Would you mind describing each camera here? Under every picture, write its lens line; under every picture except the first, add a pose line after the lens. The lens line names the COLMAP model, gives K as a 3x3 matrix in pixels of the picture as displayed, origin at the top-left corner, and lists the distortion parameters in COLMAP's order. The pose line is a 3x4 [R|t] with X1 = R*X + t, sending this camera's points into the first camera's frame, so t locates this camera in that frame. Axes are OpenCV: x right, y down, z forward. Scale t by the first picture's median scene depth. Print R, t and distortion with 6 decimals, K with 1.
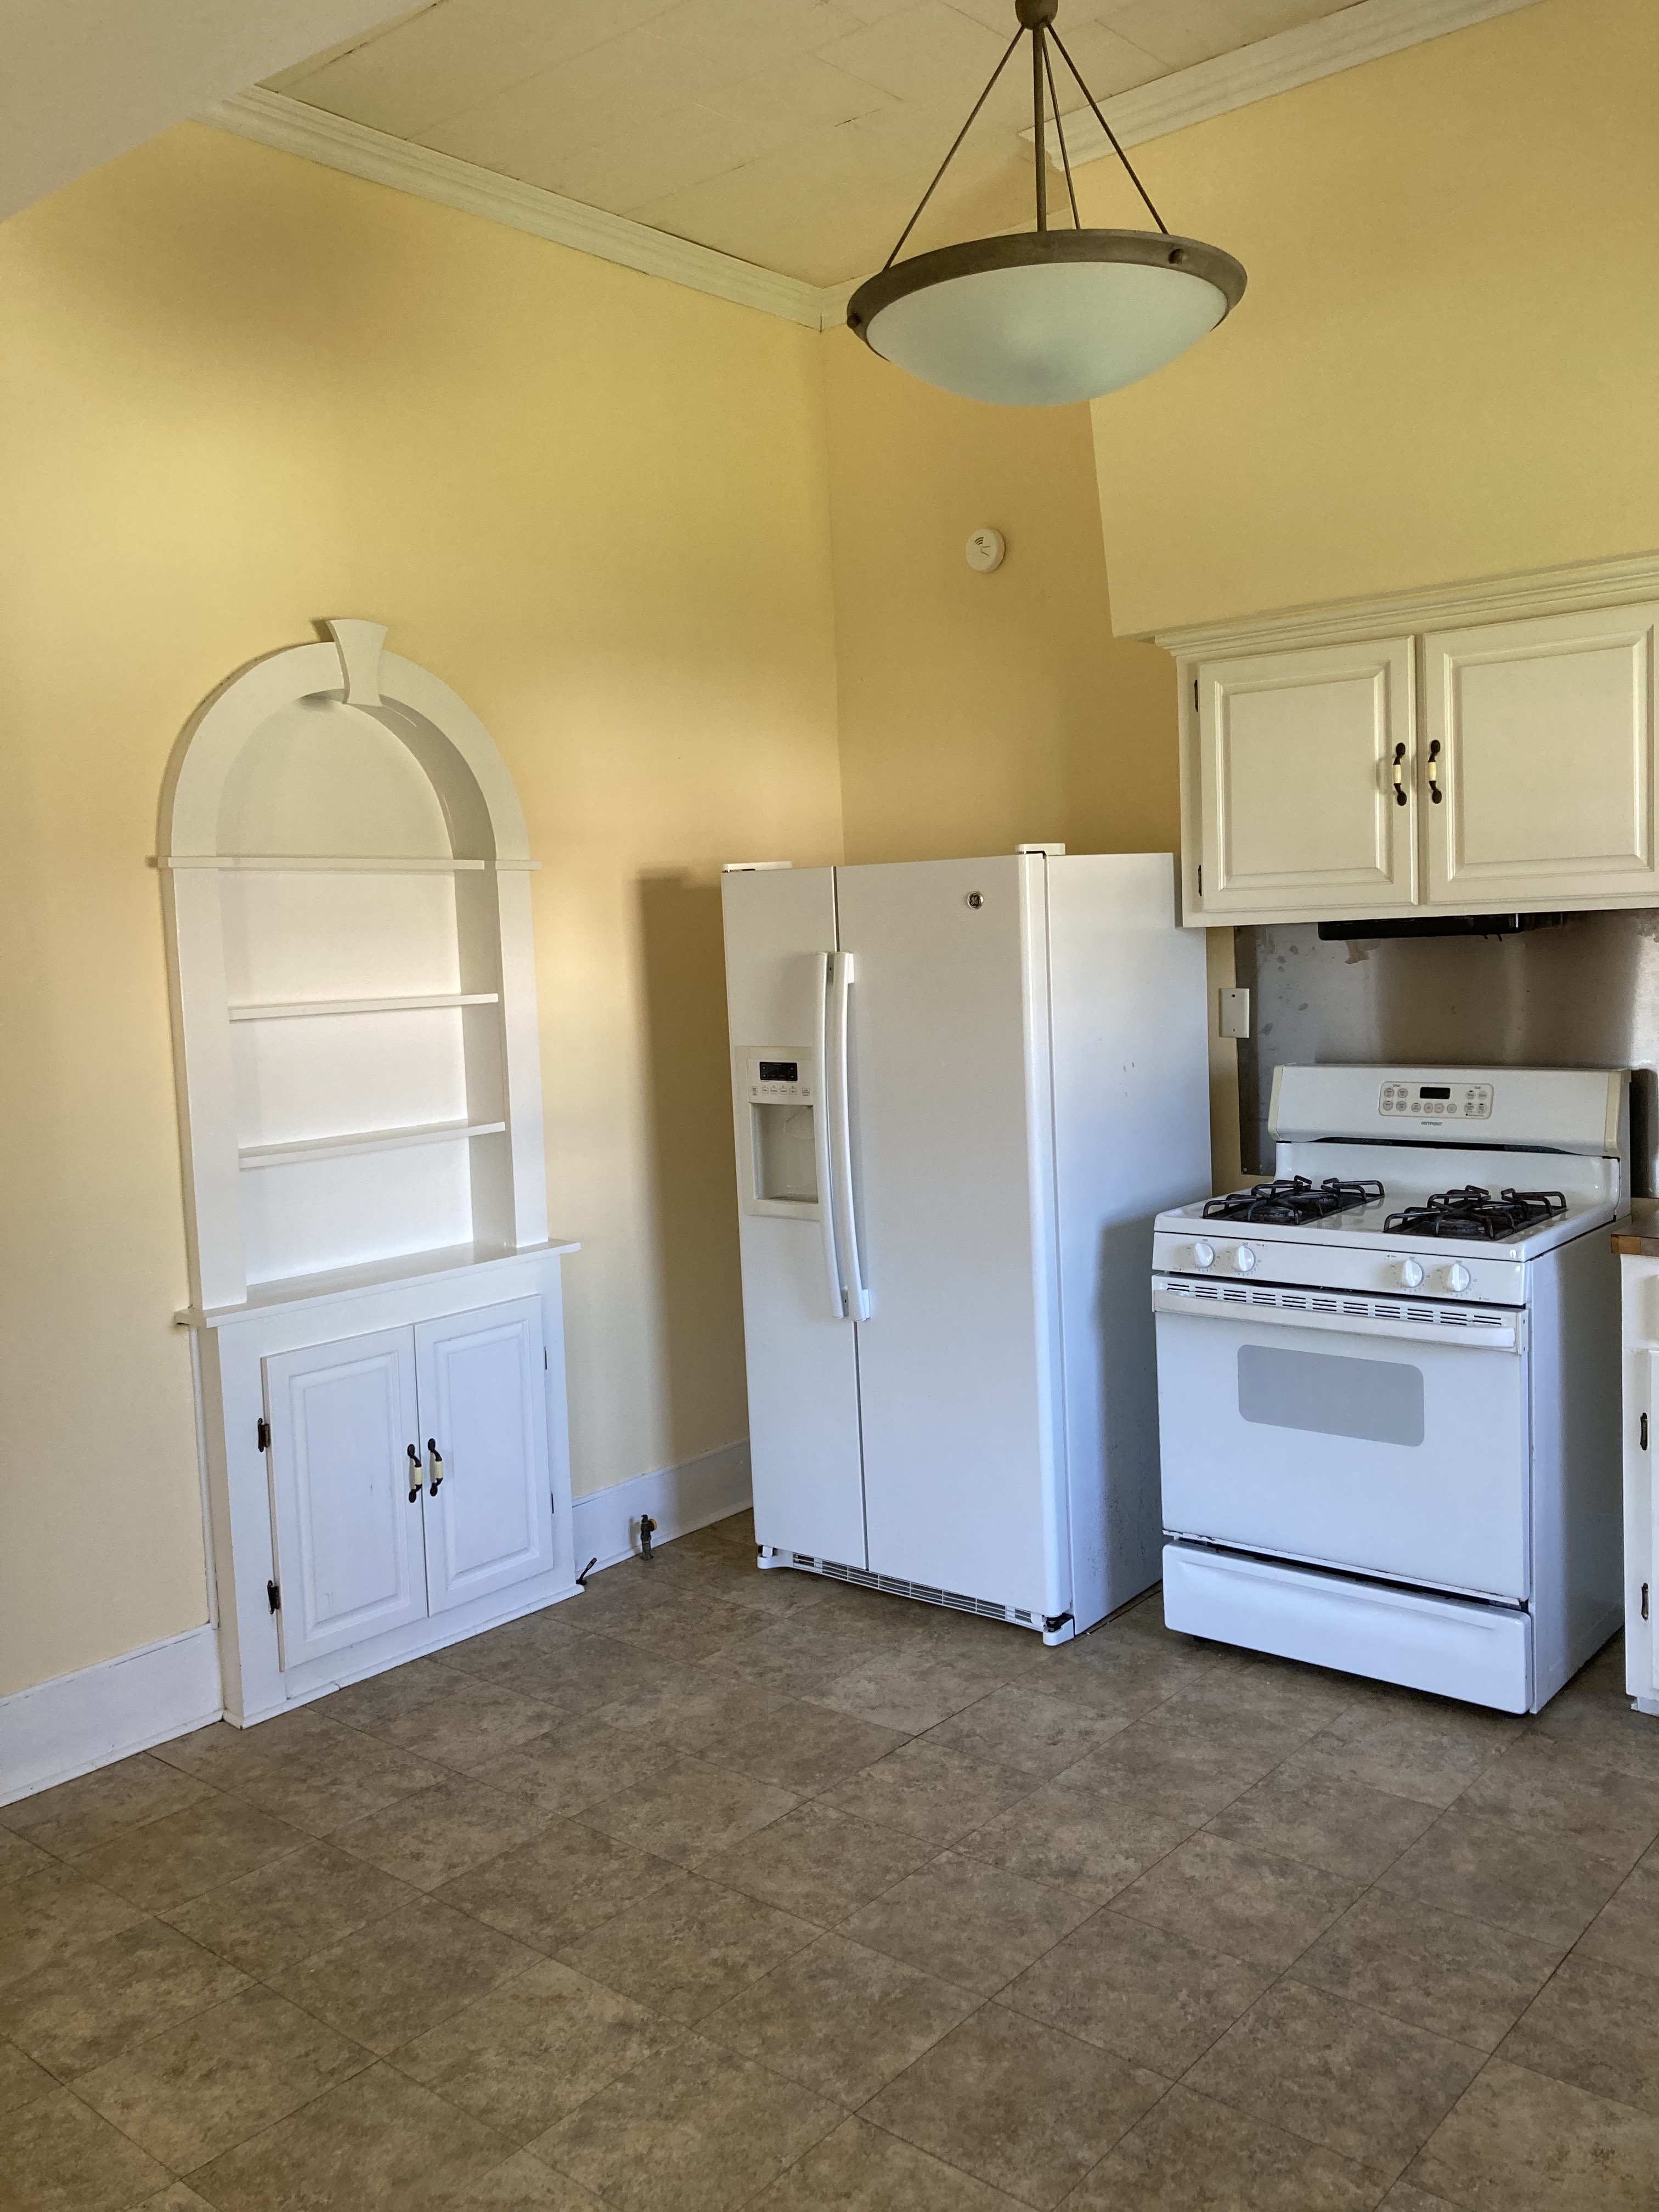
lens RADIAL K [[1824.4, 0, 842.2], [0, 1824.4, 1098.6], [0, 0, 1]] dist [-0.002115, 0.045093]
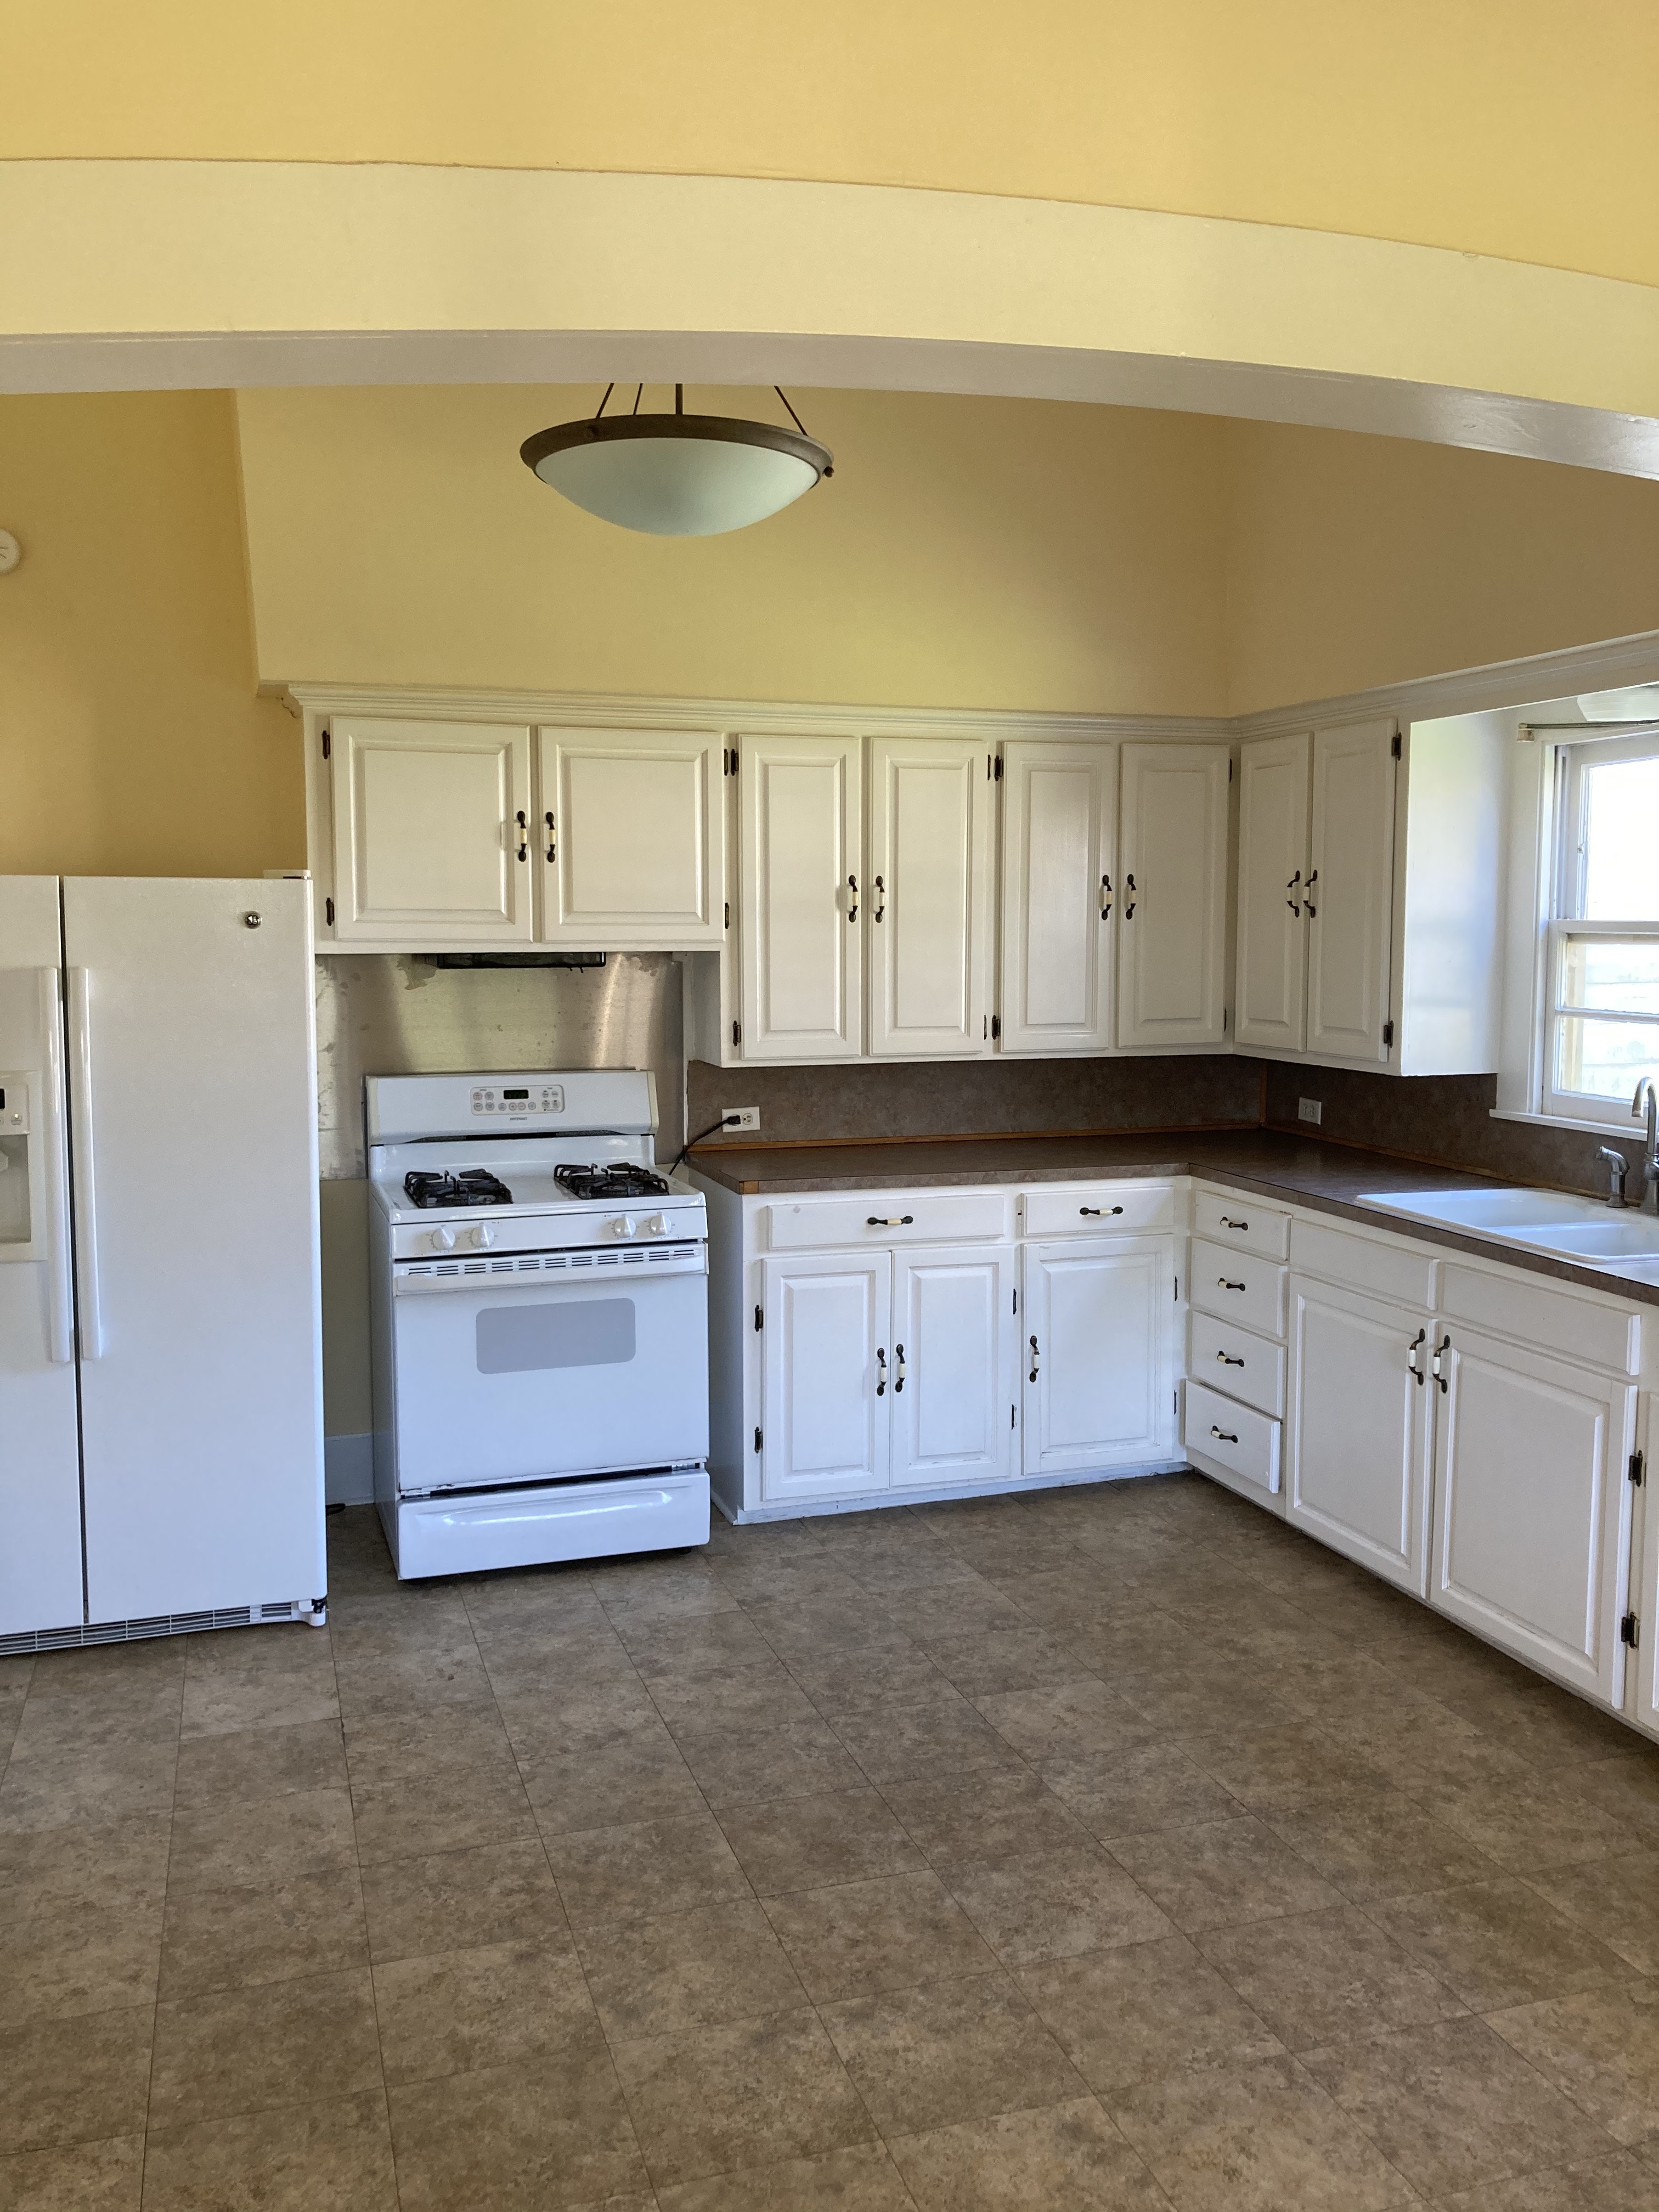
lens RADIAL K [[1824.4, 0, 842.2], [0, 1824.4, 1098.6], [0, 0, 1]] dist [-0.002115, 0.045093]
pose [[0.524854, -0.039167, 0.850291, -0.694148], [0.059312, 0.998196, 0.009369, 0.001521], [-0.849123, 0.045515, 0.526230, 0.187980]]
